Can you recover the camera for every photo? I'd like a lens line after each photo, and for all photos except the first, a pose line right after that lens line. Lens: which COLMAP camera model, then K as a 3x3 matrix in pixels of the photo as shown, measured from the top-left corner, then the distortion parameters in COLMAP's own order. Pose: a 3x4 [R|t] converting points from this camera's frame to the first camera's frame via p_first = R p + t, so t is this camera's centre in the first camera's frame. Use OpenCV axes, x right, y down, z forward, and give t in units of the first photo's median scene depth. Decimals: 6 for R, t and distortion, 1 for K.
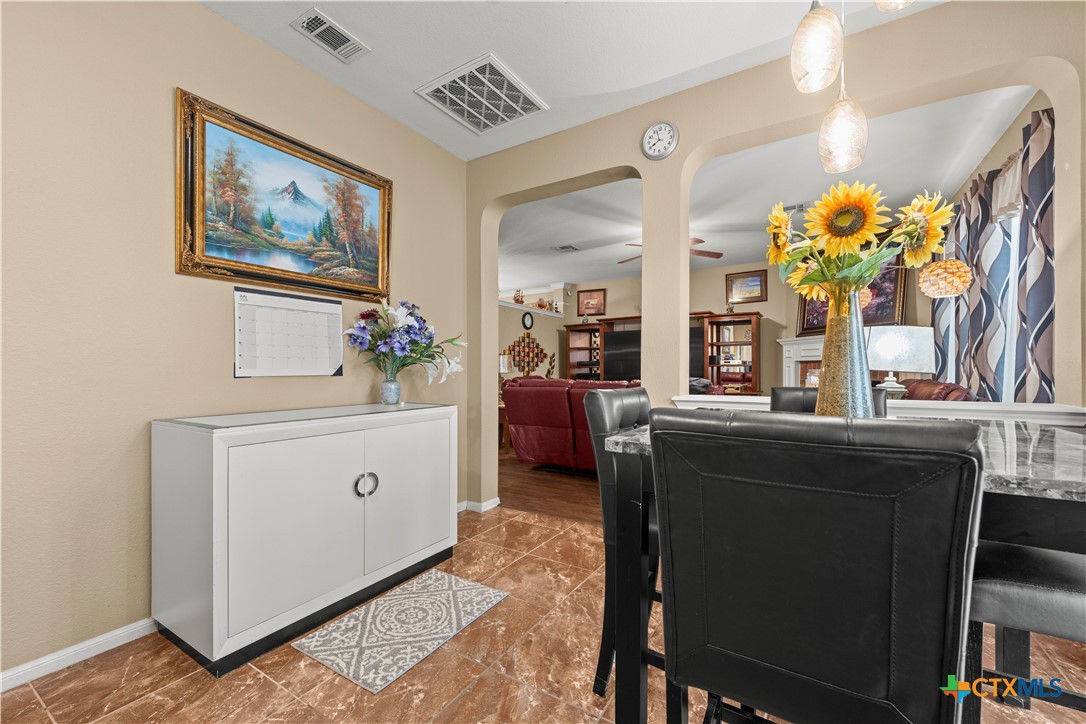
lens RADIAL K [[435.4, 0, 551.7], [0, 435.4, 370.8], [0, 0, 1]] dist [-0.000616, 0.000005]
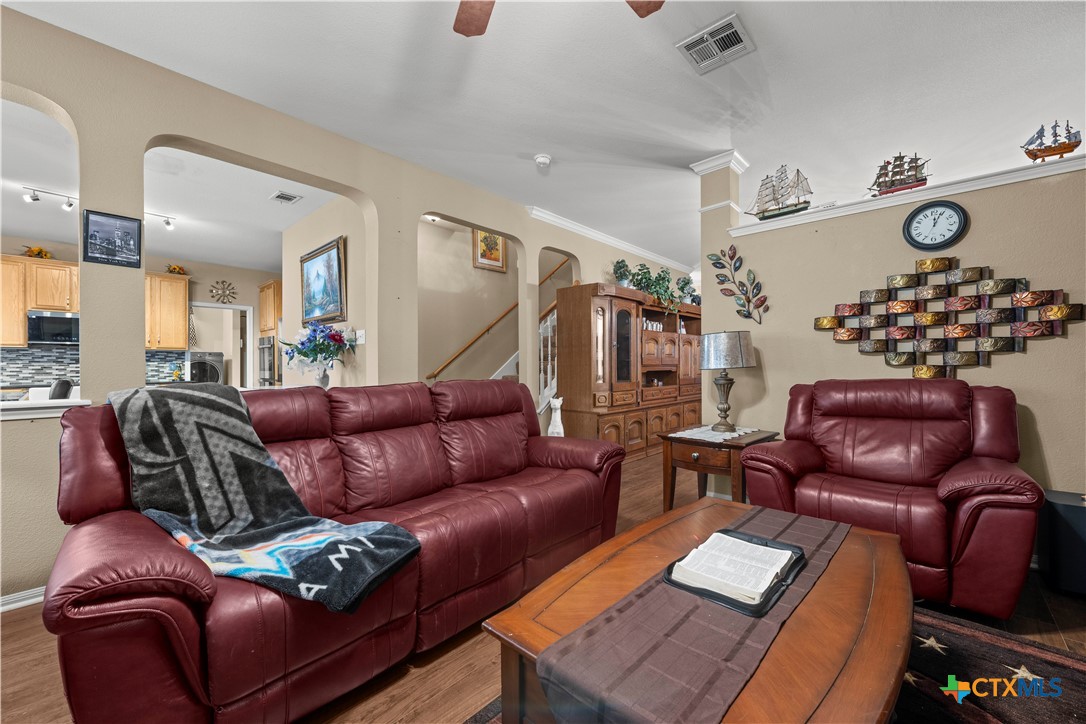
lens RADIAL K [[428.8, 0, 548.9], [0, 428.8, 363.1], [0, 0, 1]] dist [-0.000464, 0.000088]
pose [[-0.185047, -0.001400, -0.982729, 0.380933], [0.004992, 0.999985, -0.002364, -0.002455], [0.982717, -0.005343, -0.185037, 0.817375]]
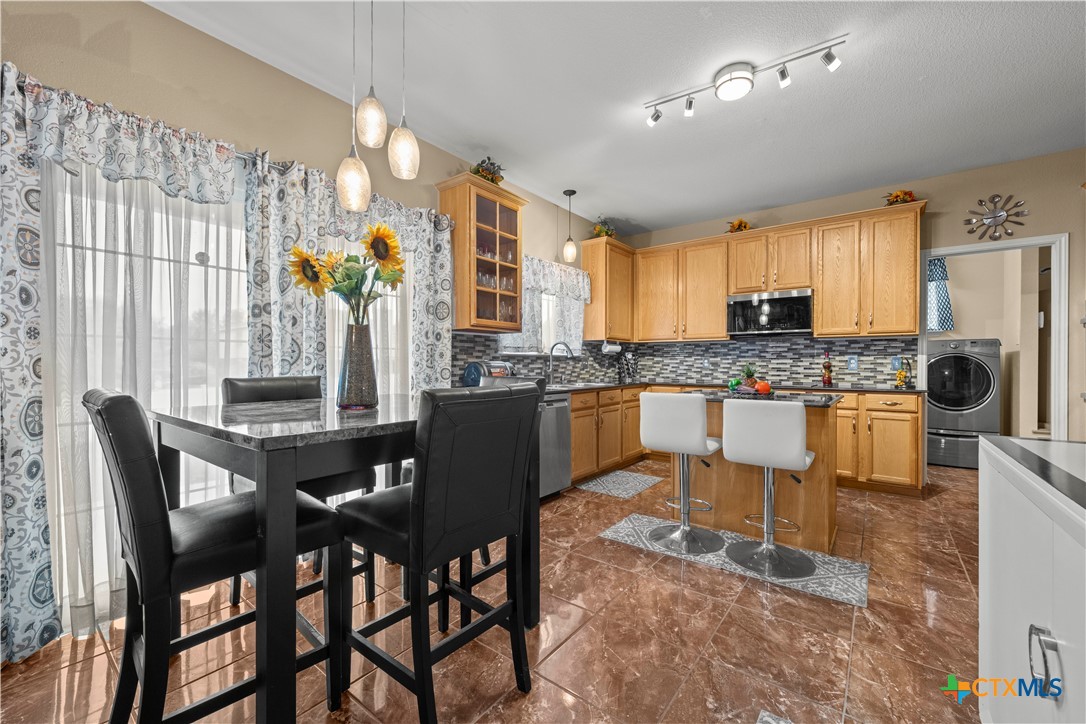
lens RADIAL K [[433.5, 0, 552.2], [0, 433.5, 365.4], [0, 0, 1]] dist [-0.000103, 0.000107]
pose [[-0.994783, -0.002262, 0.101990, -0.012125], [-0.001816, 0.999988, 0.004459, -0.000408], [-0.101999, 0.004251, -0.994775, 0.433786]]
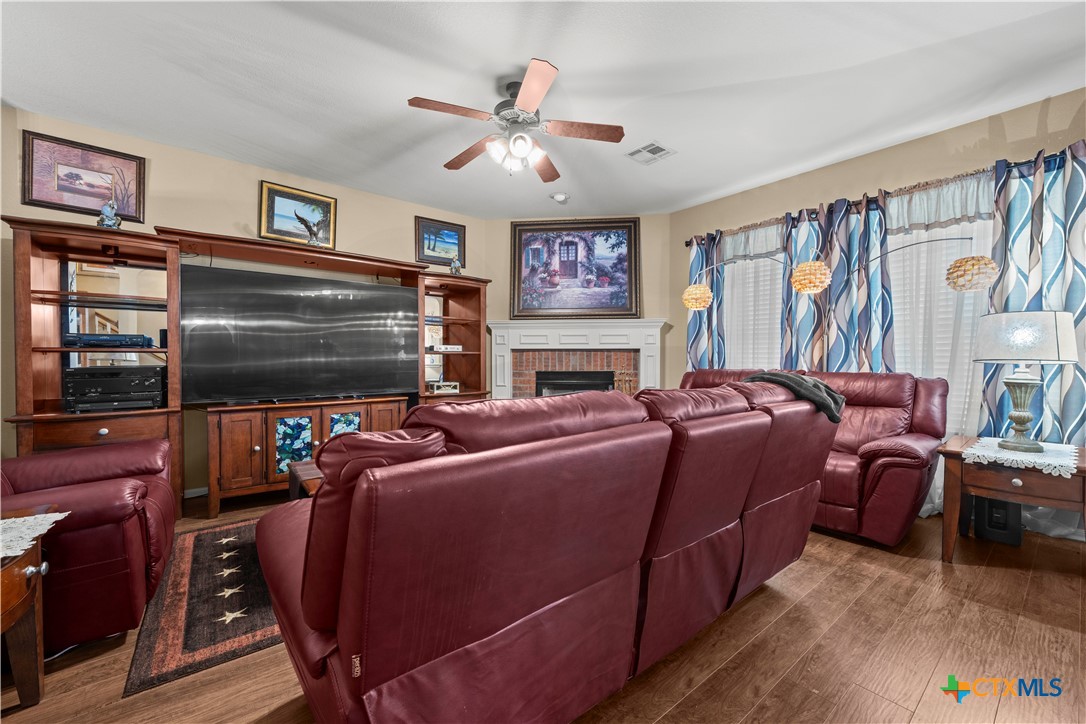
lens RADIAL K [[428.8, 0, 548.9], [0, 428.8, 363.1], [0, 0, 1]] dist [-0.000464, 0.000088]
pose [[0.329112, -0.005897, 0.944273, -0.157340], [-0.001099, 0.999977, 0.006629, -0.001377], [-0.944290, -0.003220, 0.329098, 0.617370]]
